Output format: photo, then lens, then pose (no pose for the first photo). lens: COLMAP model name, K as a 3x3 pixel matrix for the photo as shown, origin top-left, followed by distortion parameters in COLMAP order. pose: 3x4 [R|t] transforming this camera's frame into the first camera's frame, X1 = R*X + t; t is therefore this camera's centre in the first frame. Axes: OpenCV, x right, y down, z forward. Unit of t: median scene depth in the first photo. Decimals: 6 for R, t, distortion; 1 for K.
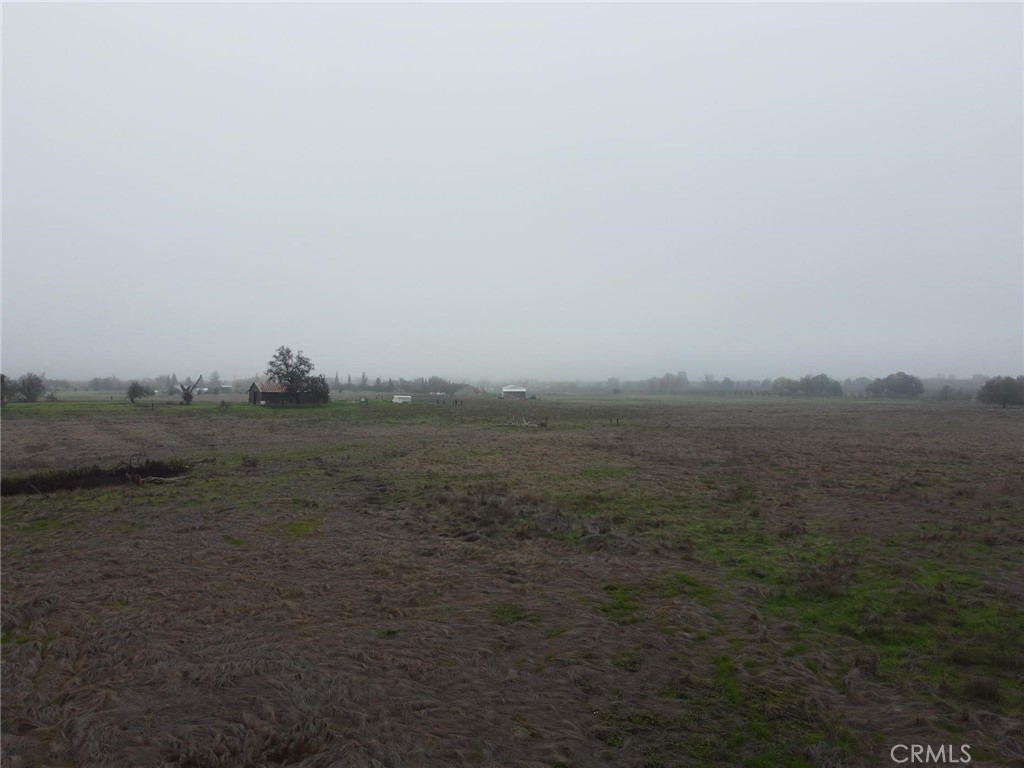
lens RADIAL K [[768.8, 0, 520.8], [0, 768.8, 388.4], [0, 0, 1]] dist [0.006652, -0.005788]
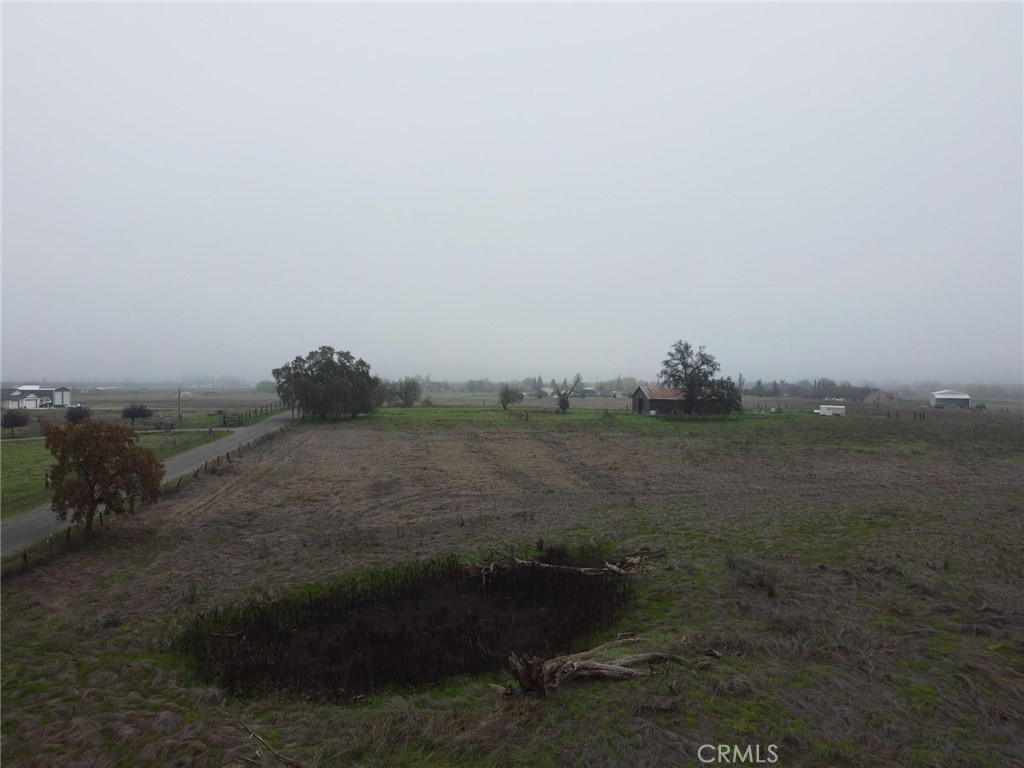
lens RADIAL K [[768.8, 0, 508.2], [0, 768.8, 385.8], [0, 0, 1]] dist [0.006652, -0.005788]
pose [[0.896734, 0.003851, -0.442554, -0.122492], [-0.006219, 0.999973, -0.003899, -0.005265], [0.442527, 0.006249, 0.896733, 0.233333]]
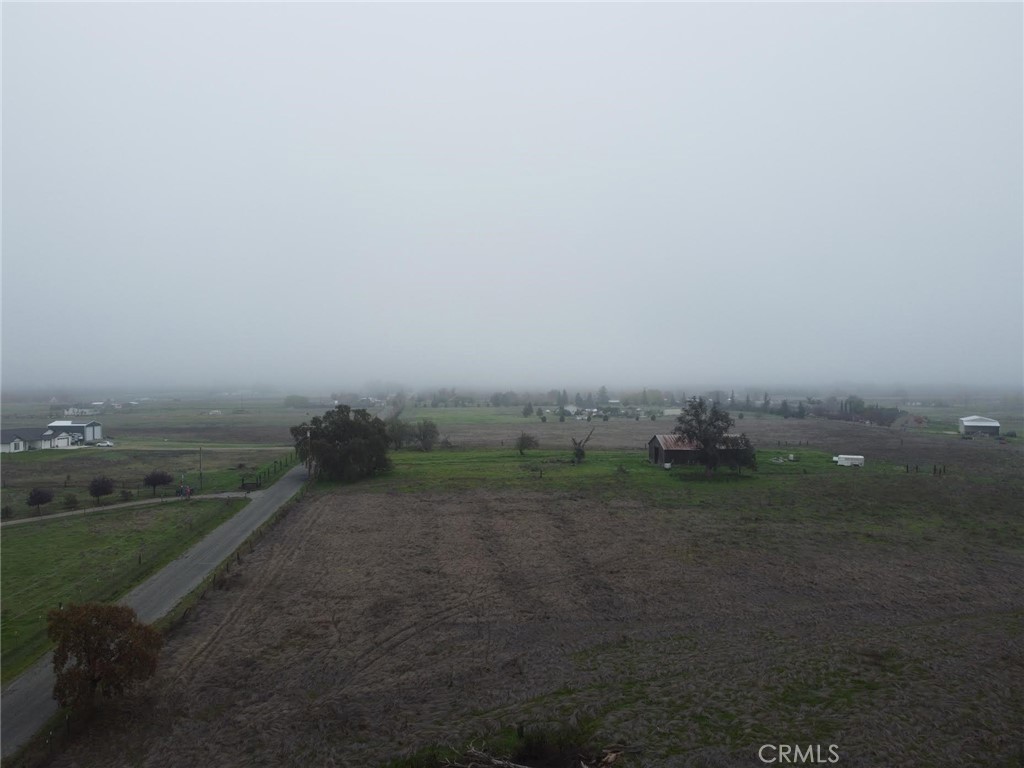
lens RADIAL K [[768.8, 0, 508.1], [0, 768.8, 383.1], [0, 0, 1]] dist [0.006652, -0.005788]
pose [[0.879320, 0.000307, -0.476232, -0.106413], [-0.001762, 0.999995, -0.002609, -0.065571], [0.476229, 0.003133, 0.879316, 0.234811]]
